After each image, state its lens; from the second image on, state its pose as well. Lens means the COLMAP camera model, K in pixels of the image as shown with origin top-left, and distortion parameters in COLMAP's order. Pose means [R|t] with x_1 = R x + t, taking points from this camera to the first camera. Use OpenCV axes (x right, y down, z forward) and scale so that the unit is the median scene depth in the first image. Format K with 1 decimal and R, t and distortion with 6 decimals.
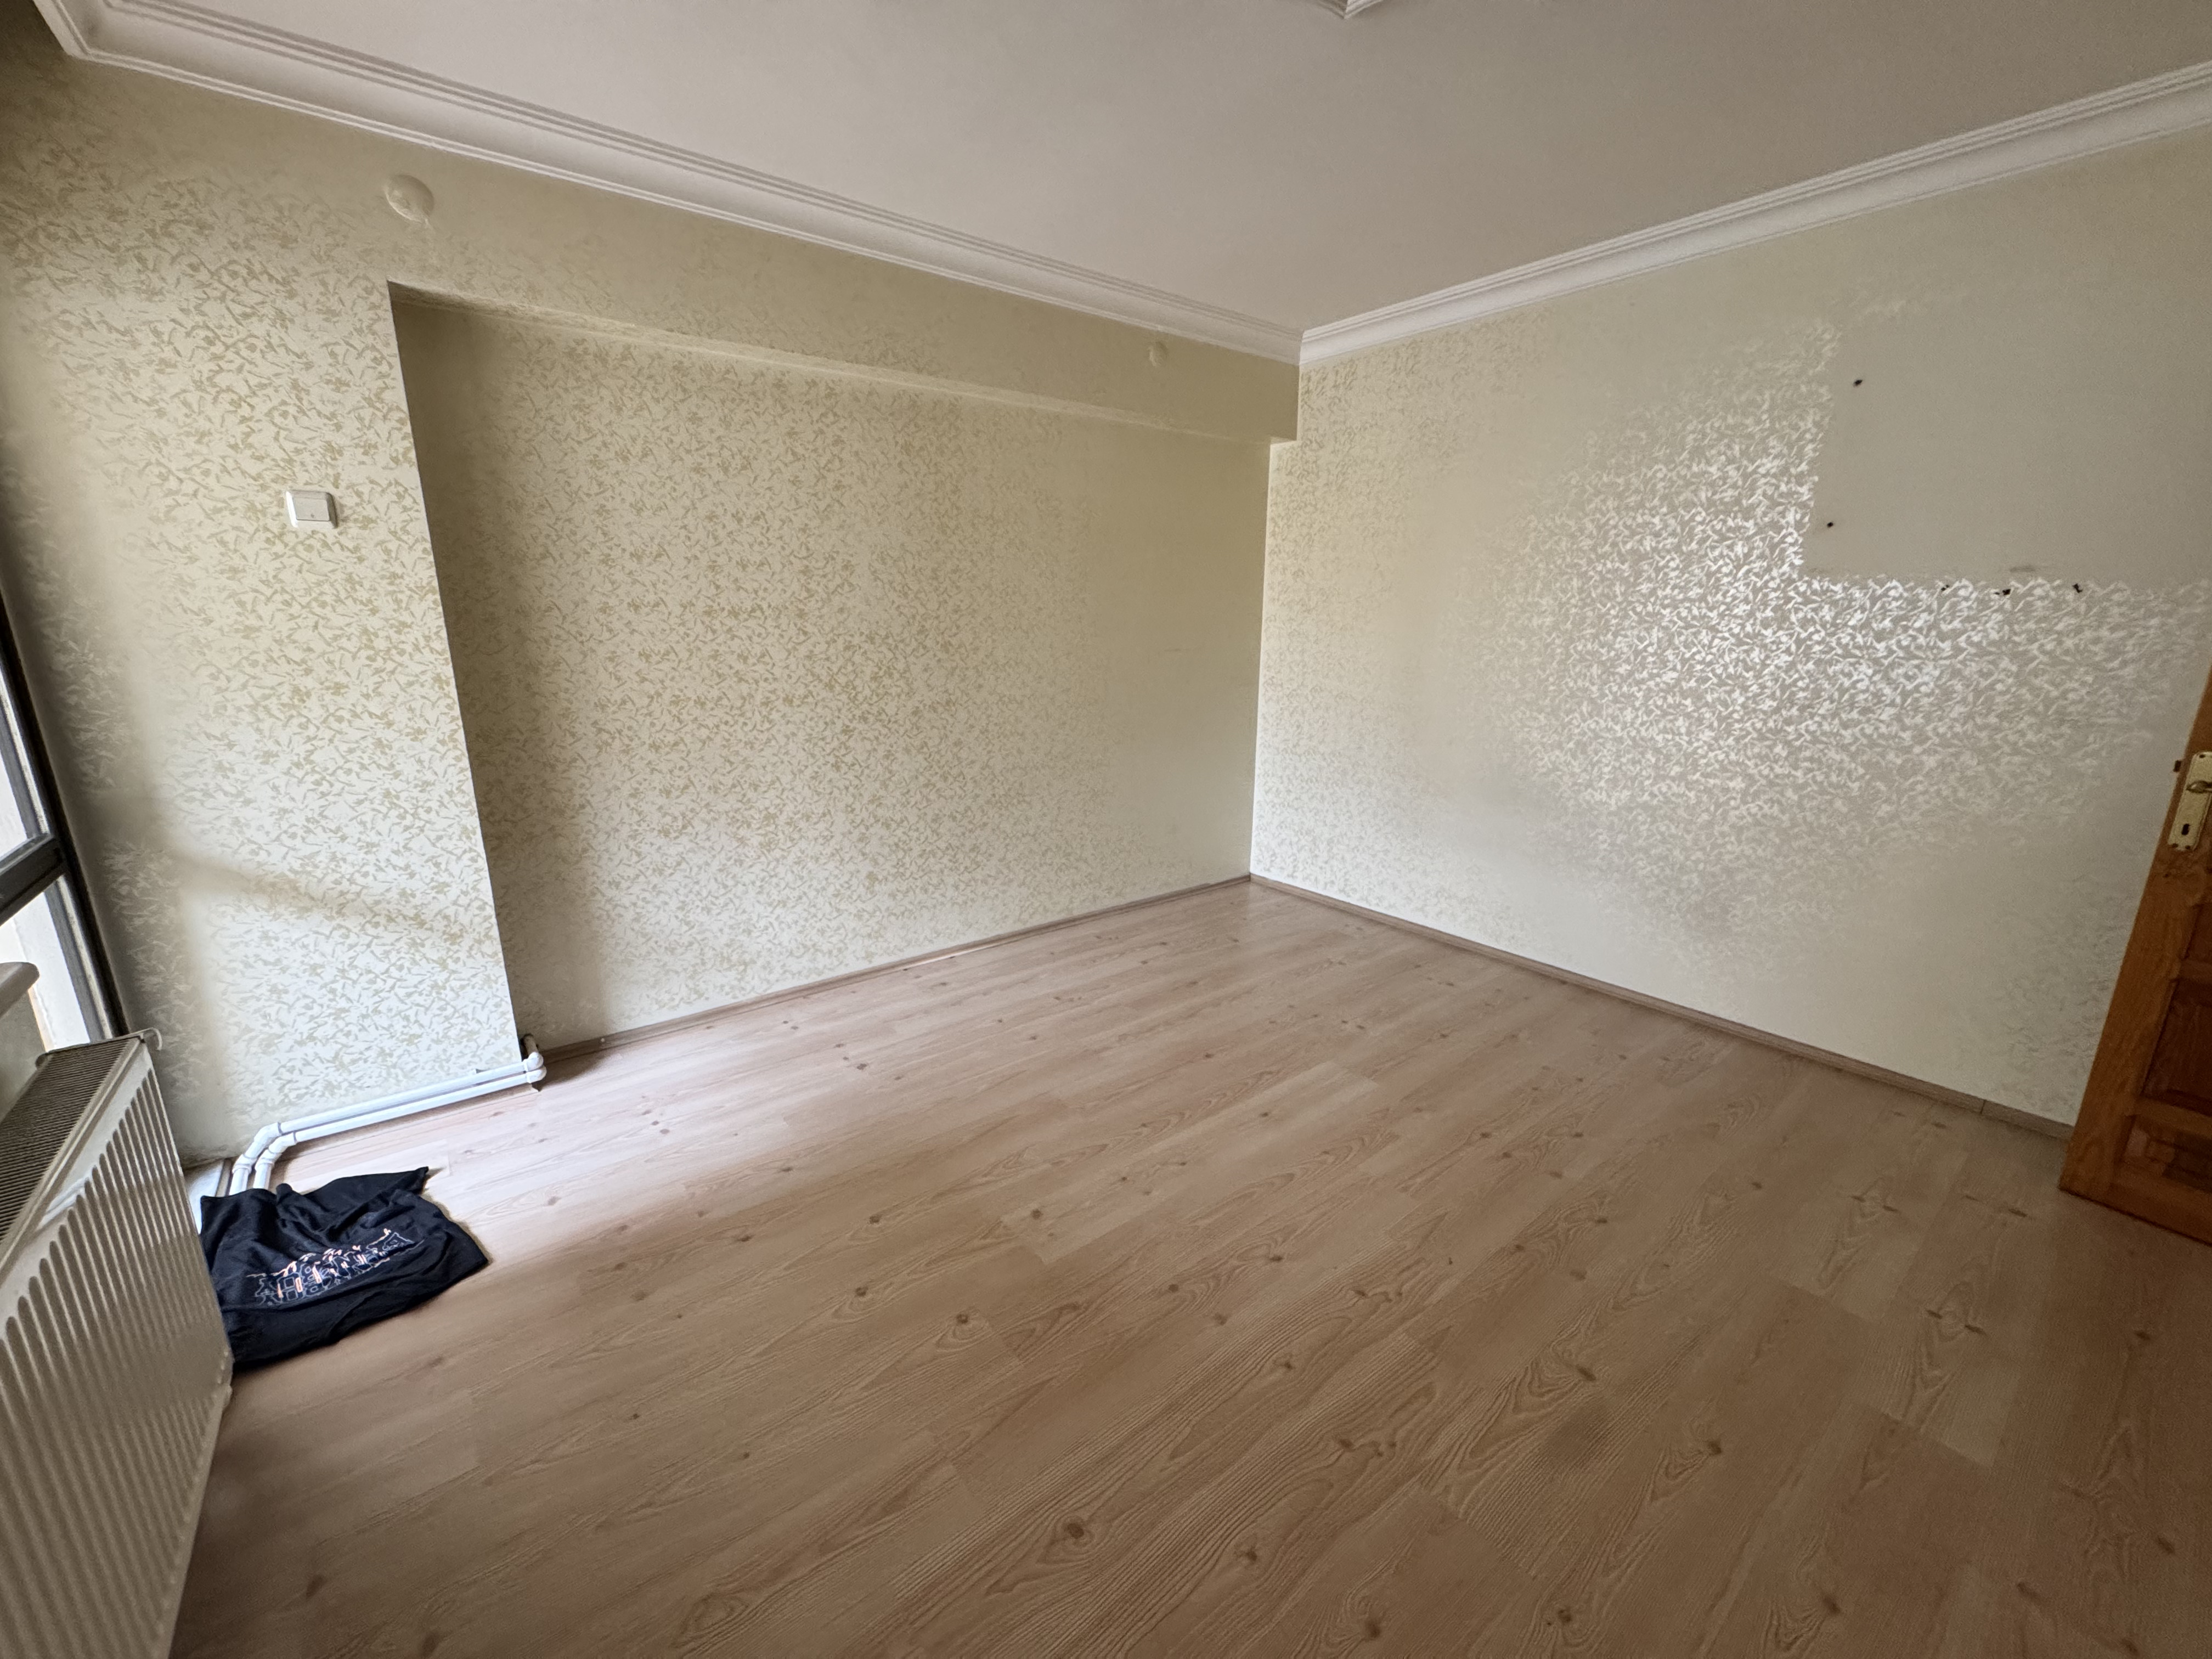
lens RADIAL K [[880.7, 0, 1099.4], [0, 880.7, 829.9], [0, 0, 1]] dist [-0.003506, -0.000159]
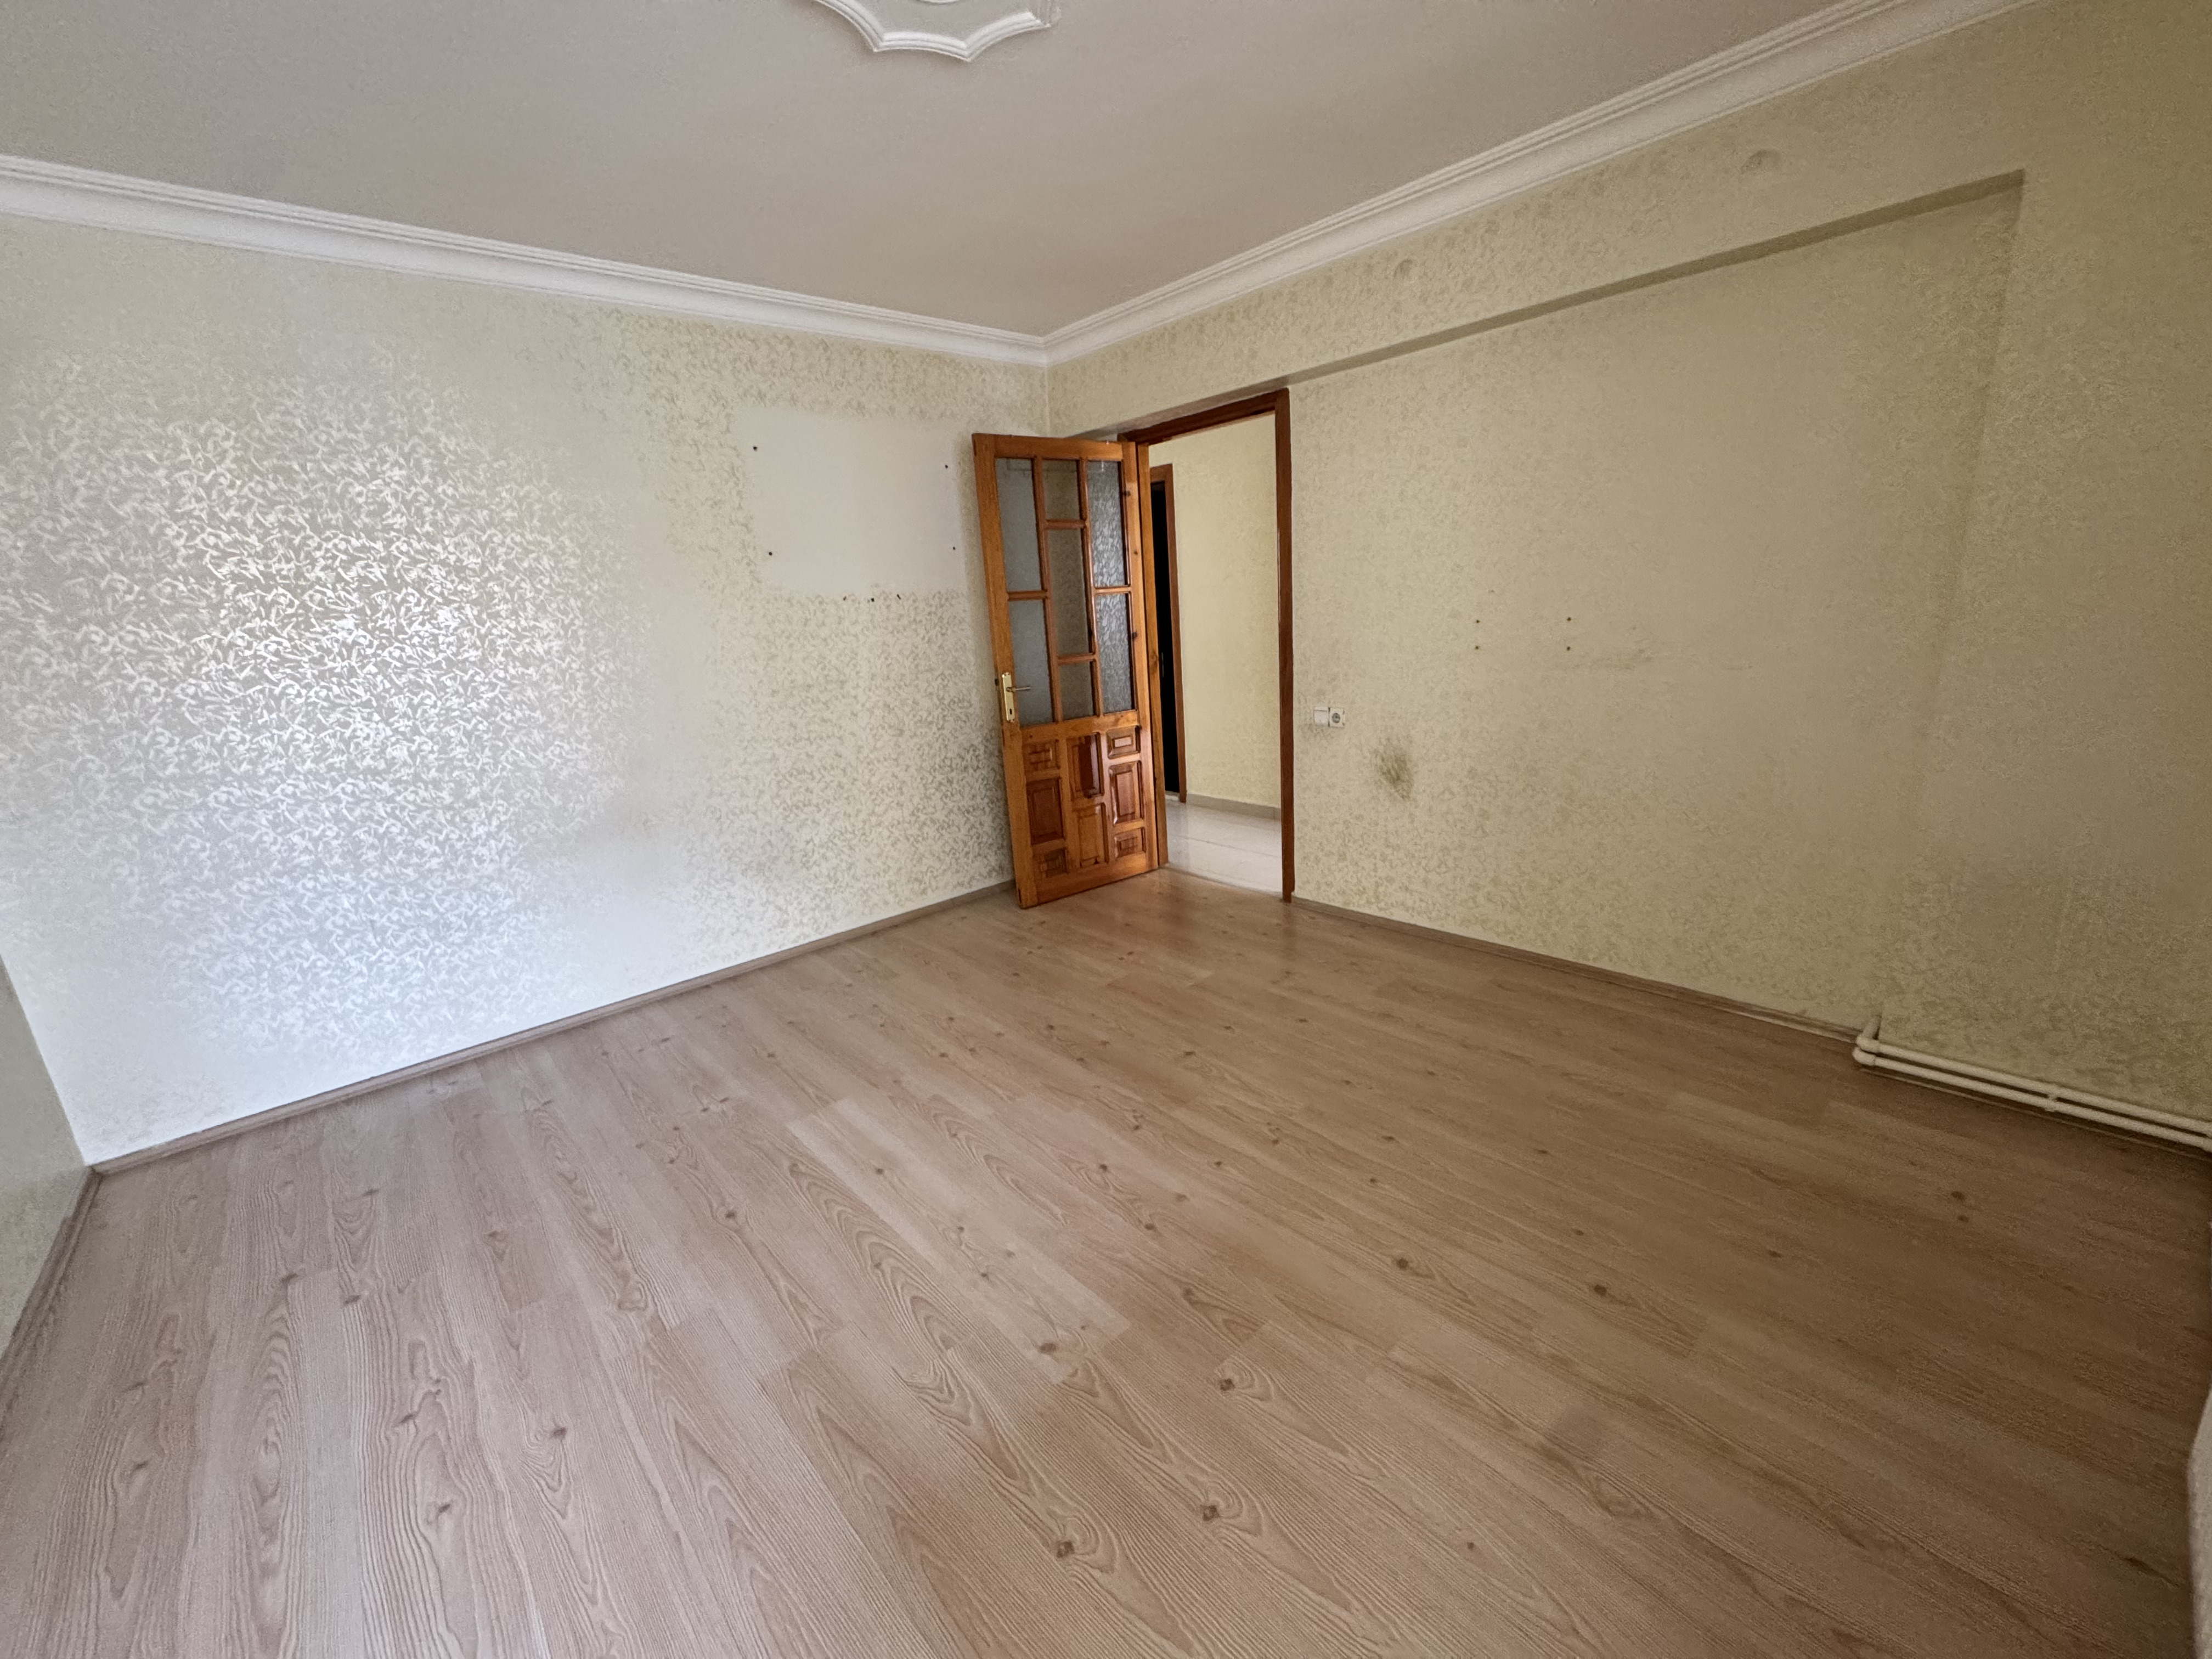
lens RADIAL K [[880.7, 0, 1113.9], [0, 880.7, 821.4], [0, 0, 1]] dist [-0.003506, -0.000159]
pose [[-0.079620, -0.239806, 0.967550, -0.492186], [0.303150, 0.918833, 0.252678, -0.128629], [-0.949611, 0.313431, -0.000460, 0.524922]]
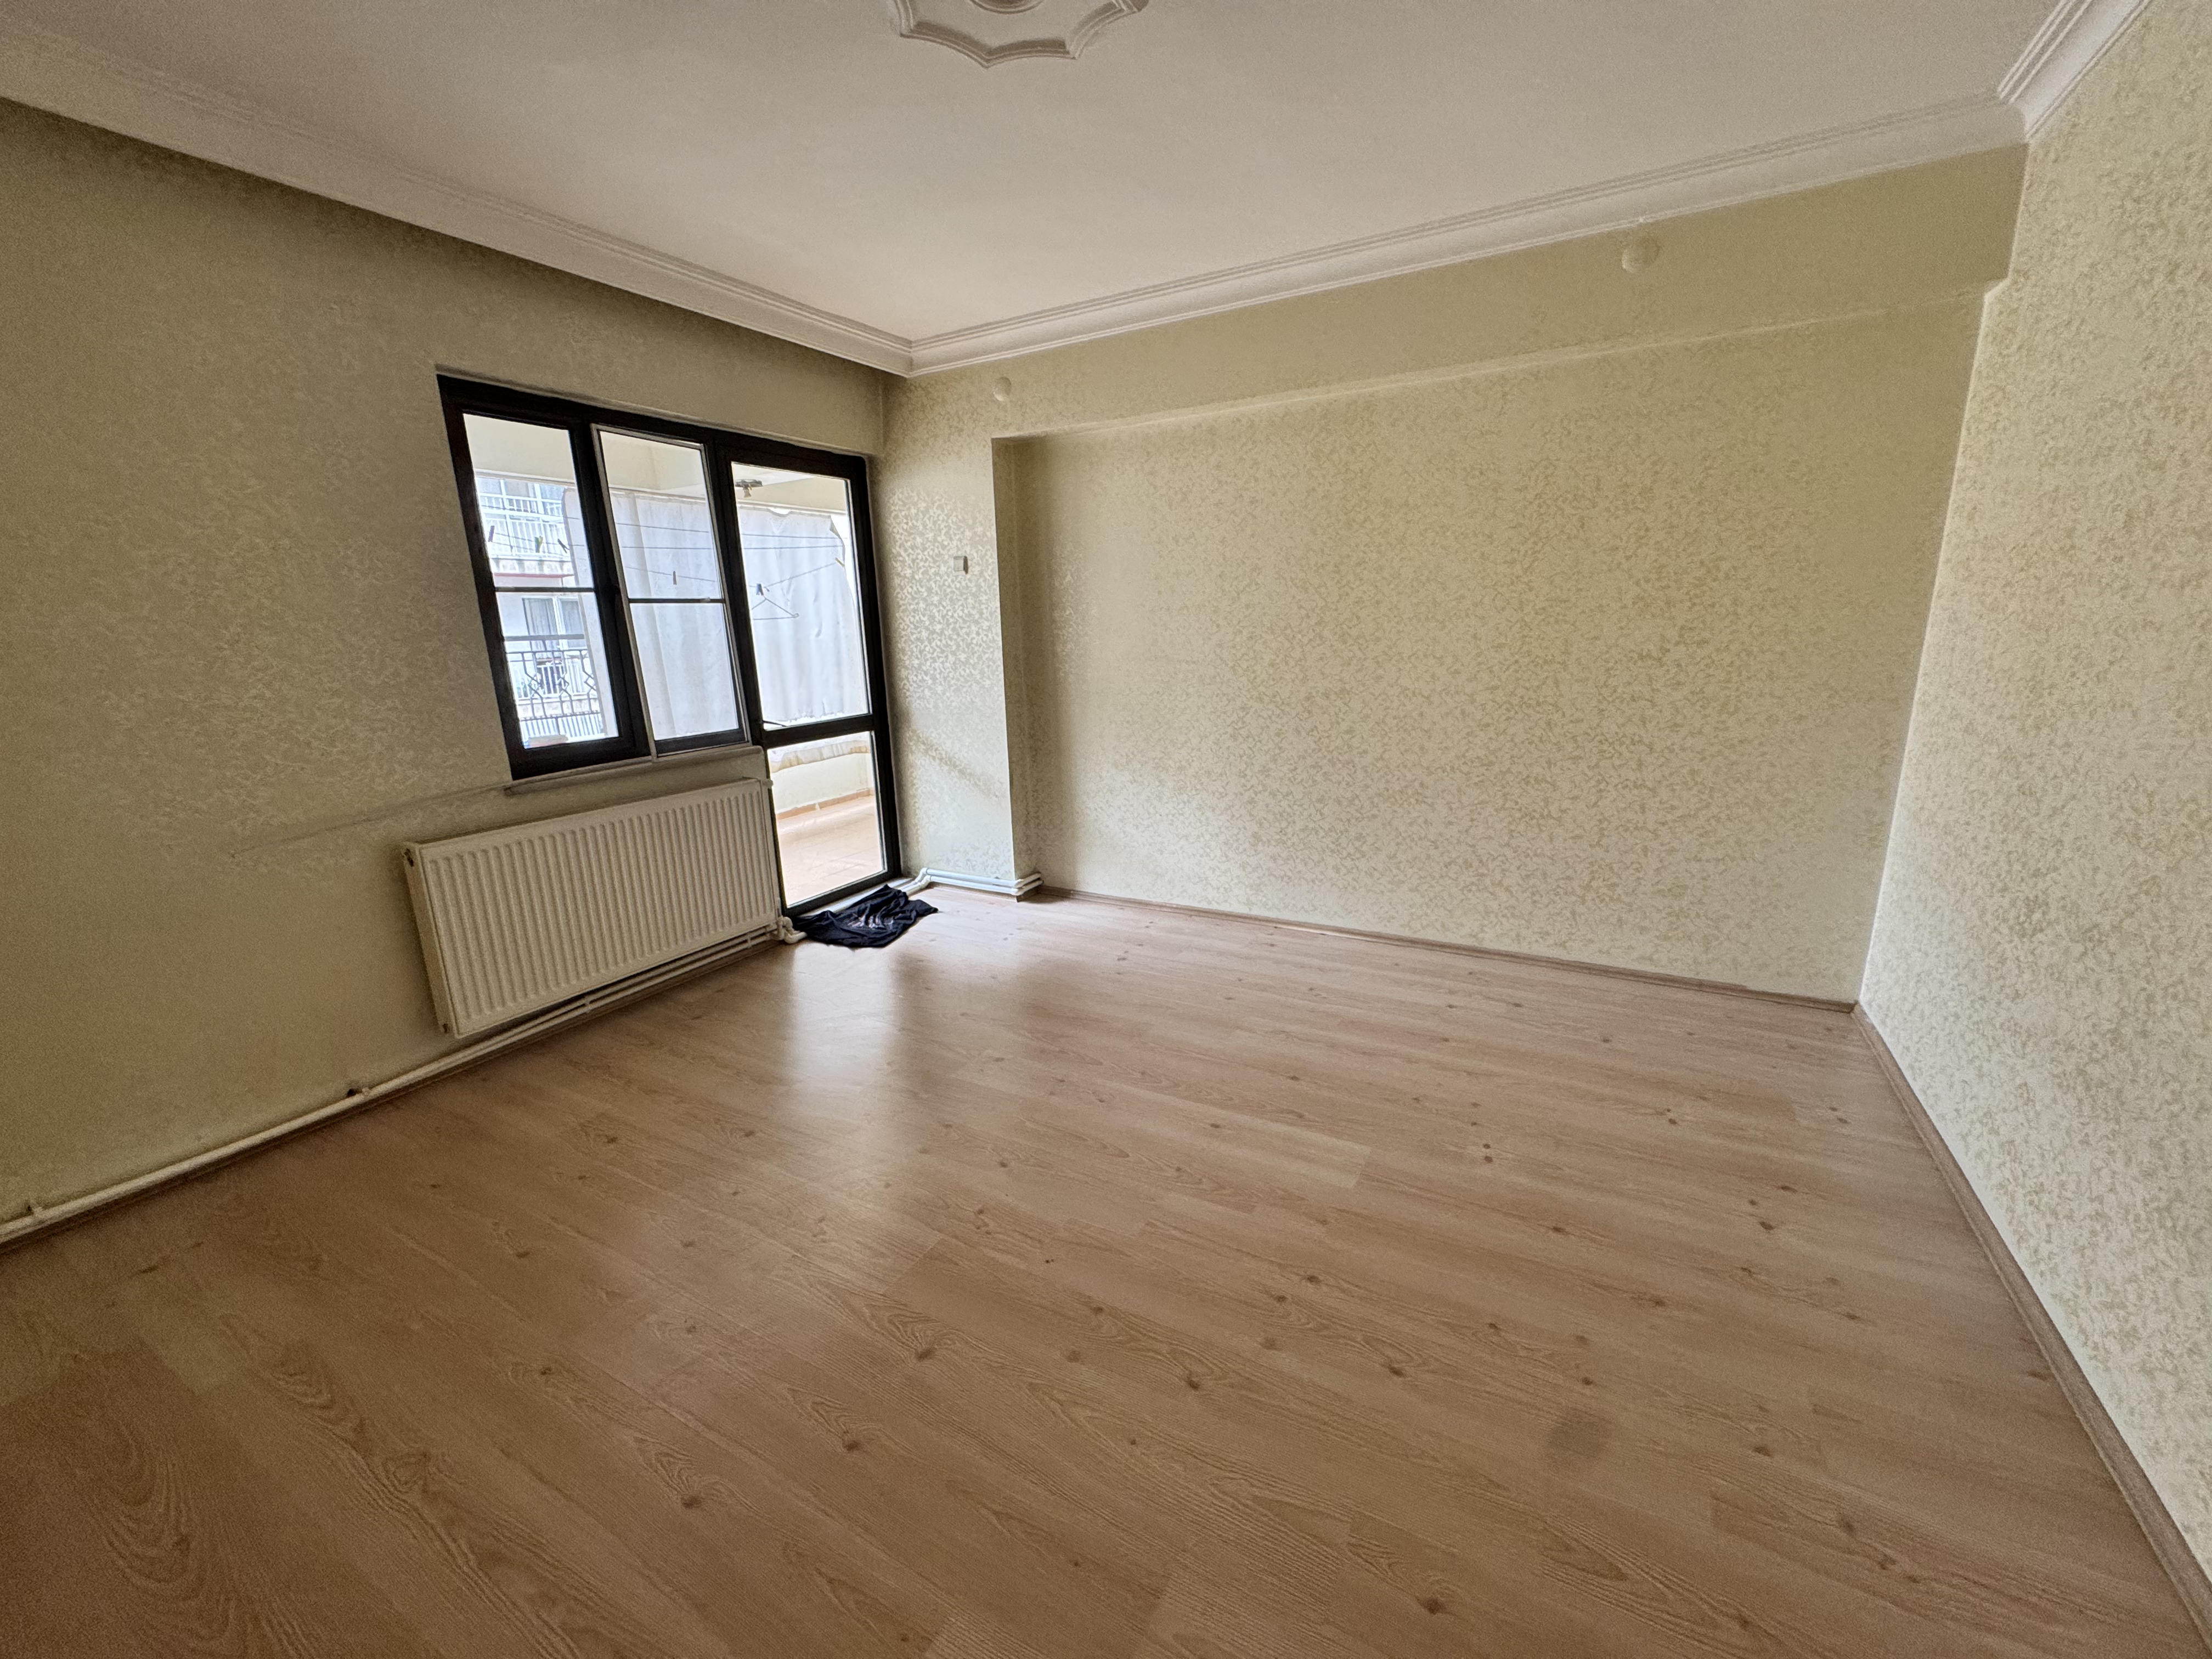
lens RADIAL K [[880.7, 0, 1107.1], [0, 880.7, 829.3], [0, 0, 1]] dist [-0.003506, -0.000159]
pose [[0.386505, 0.197604, -0.900870, 0.748238], [-0.193758, 0.972377, 0.130160, -0.072617], [0.901705, 0.124243, 0.414116, 0.365105]]
